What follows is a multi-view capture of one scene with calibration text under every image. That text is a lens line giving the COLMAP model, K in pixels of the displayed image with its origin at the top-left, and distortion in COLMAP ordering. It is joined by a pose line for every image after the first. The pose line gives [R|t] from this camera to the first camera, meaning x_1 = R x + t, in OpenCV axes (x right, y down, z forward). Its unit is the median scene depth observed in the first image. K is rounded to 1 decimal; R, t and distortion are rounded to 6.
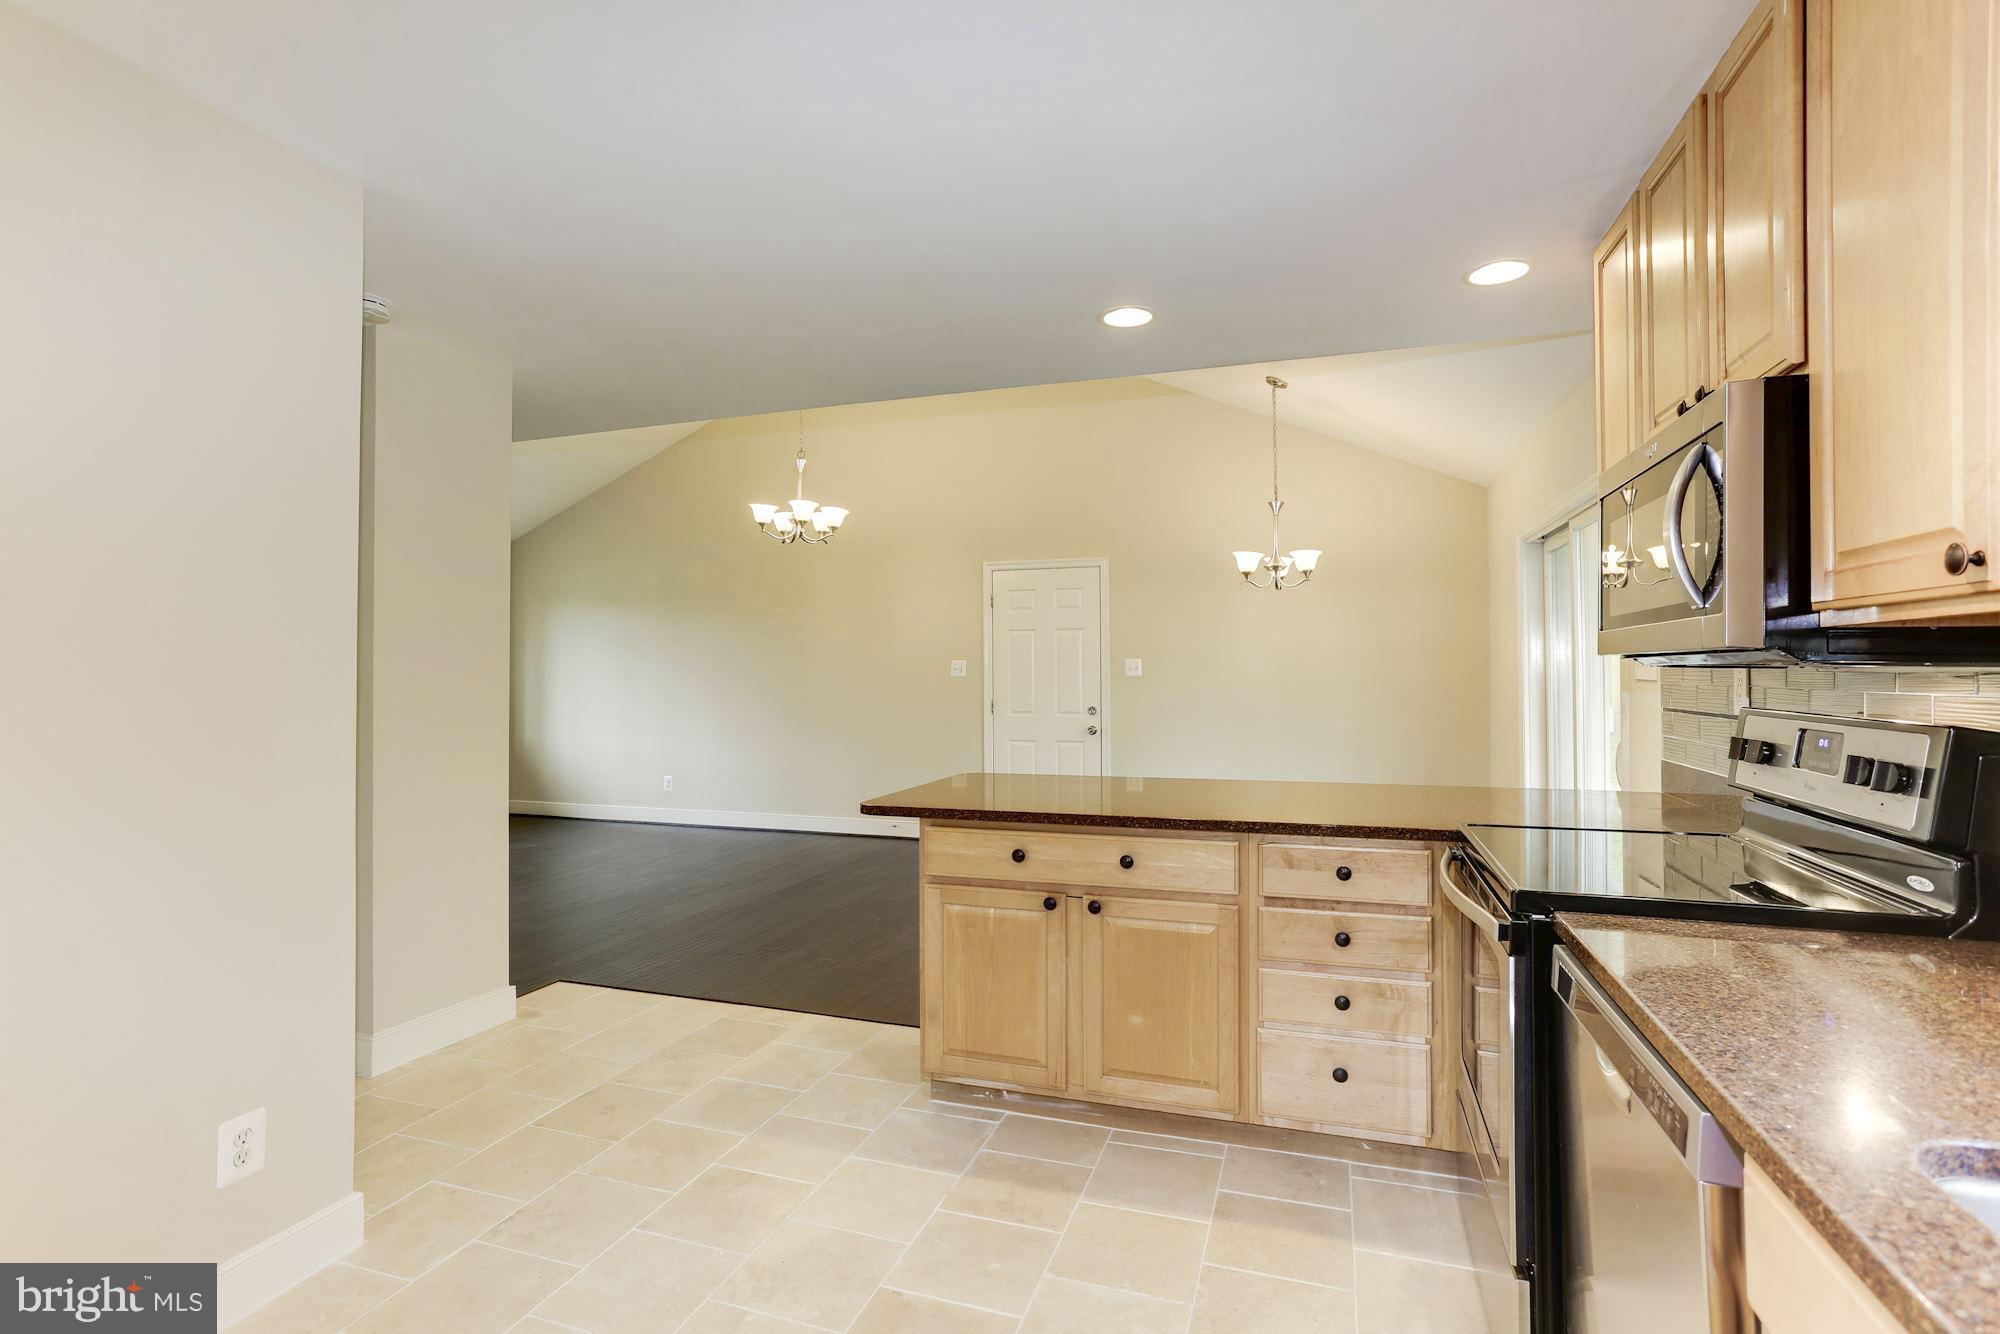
lens RADIAL K [[985.9, 0, 970.4], [0, 985.9, 654.7], [0, 0, 1]] dist [-0.064849, 0.066347]
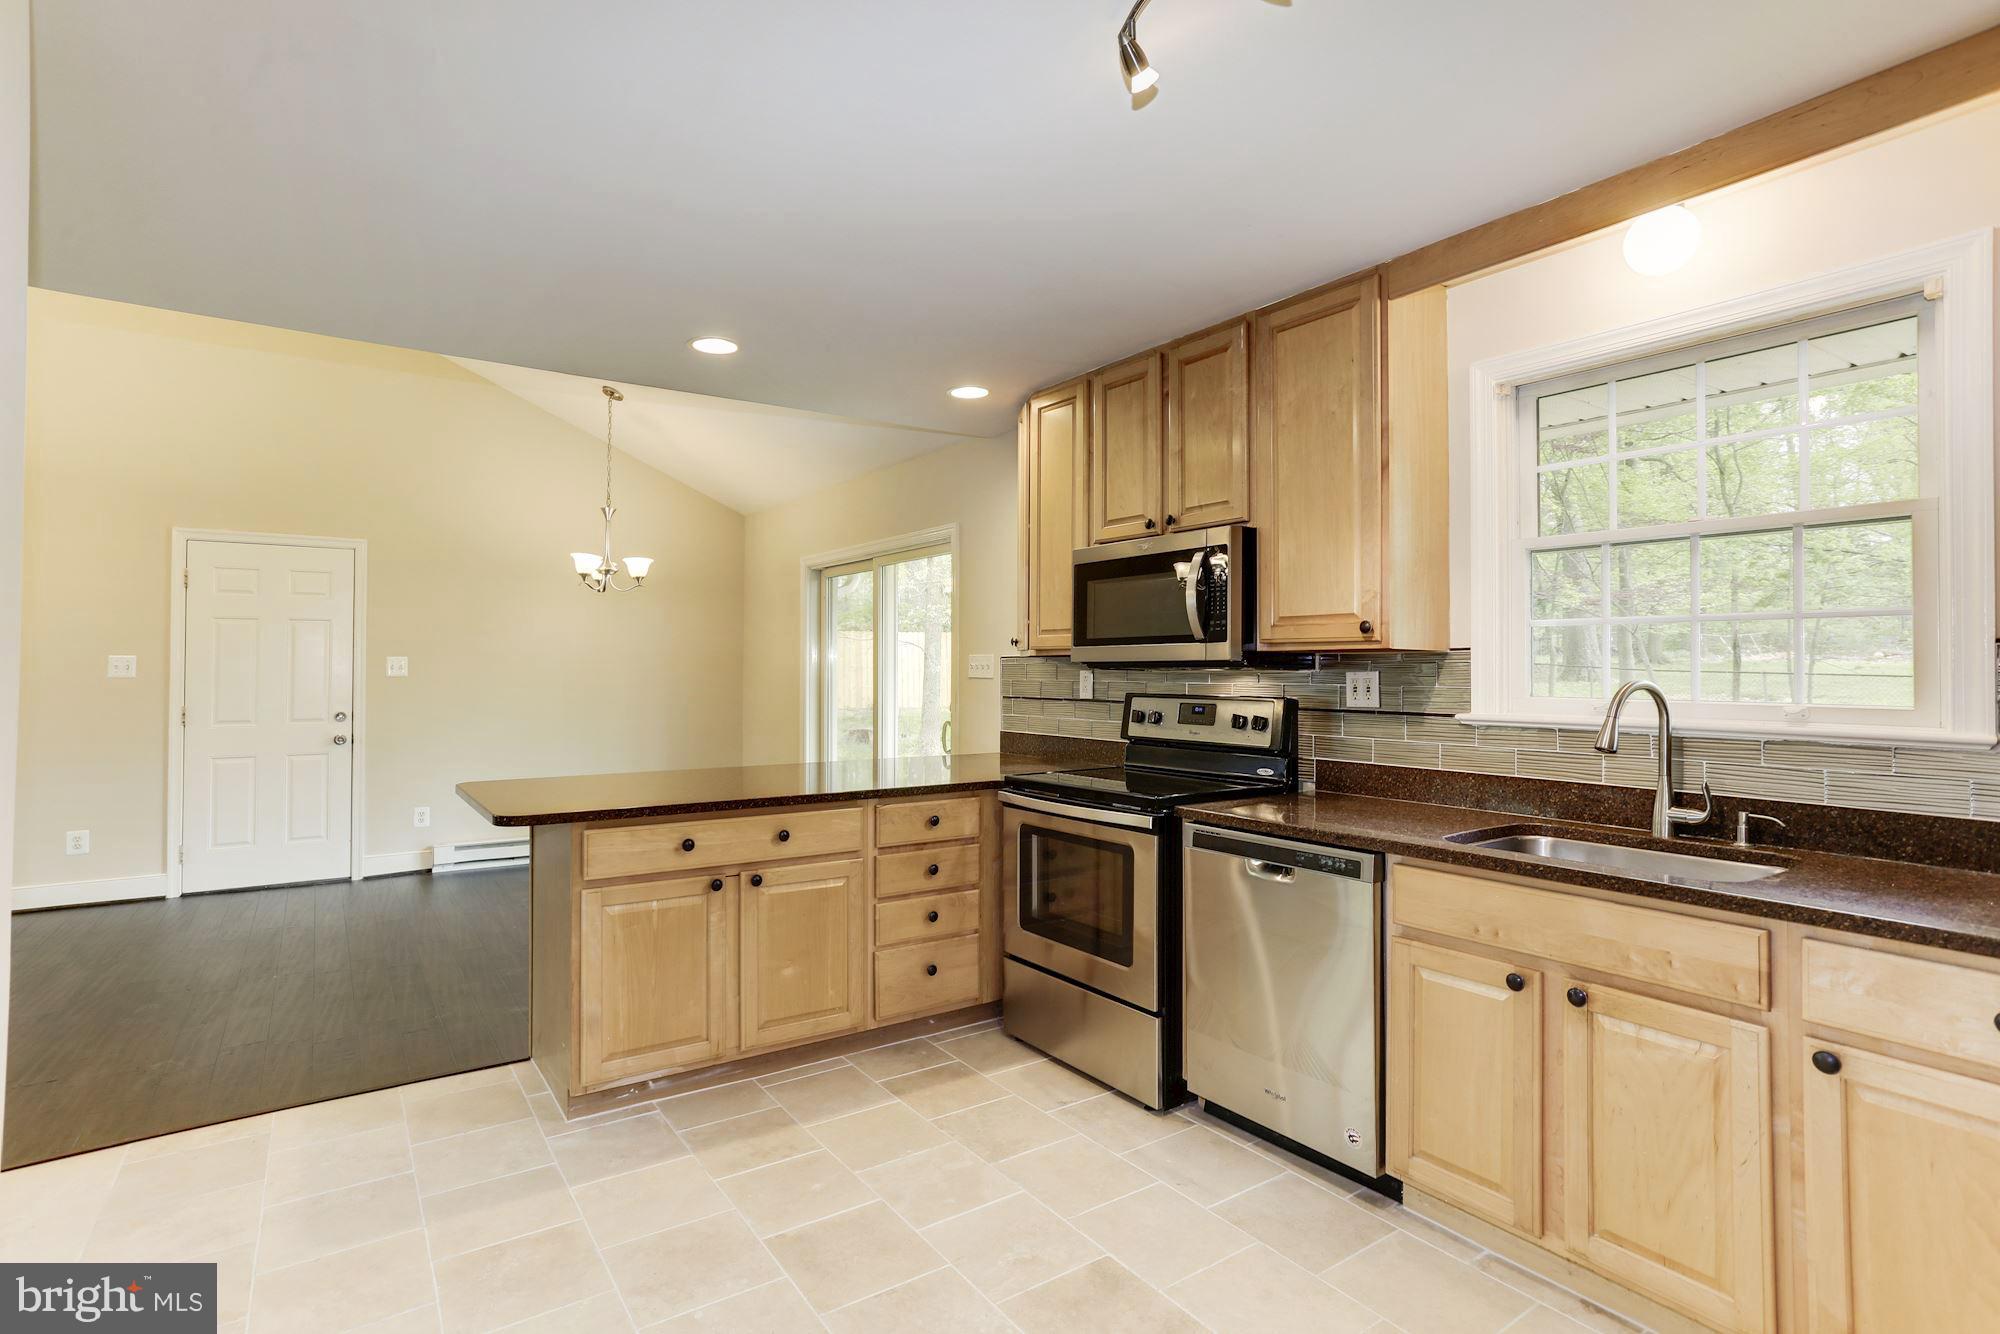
lens RADIAL K [[1017.0, 0, 946.3], [0, 1017.0, 663.3], [0, 0, 1]] dist [-0.000154, 0.000286]
pose [[0.601418, 0.009022, 0.798884, -0.653939], [-0.016279, 0.999867, 0.000963, 0.003111], [-0.798769, -0.013585, 0.601485, 0.120800]]
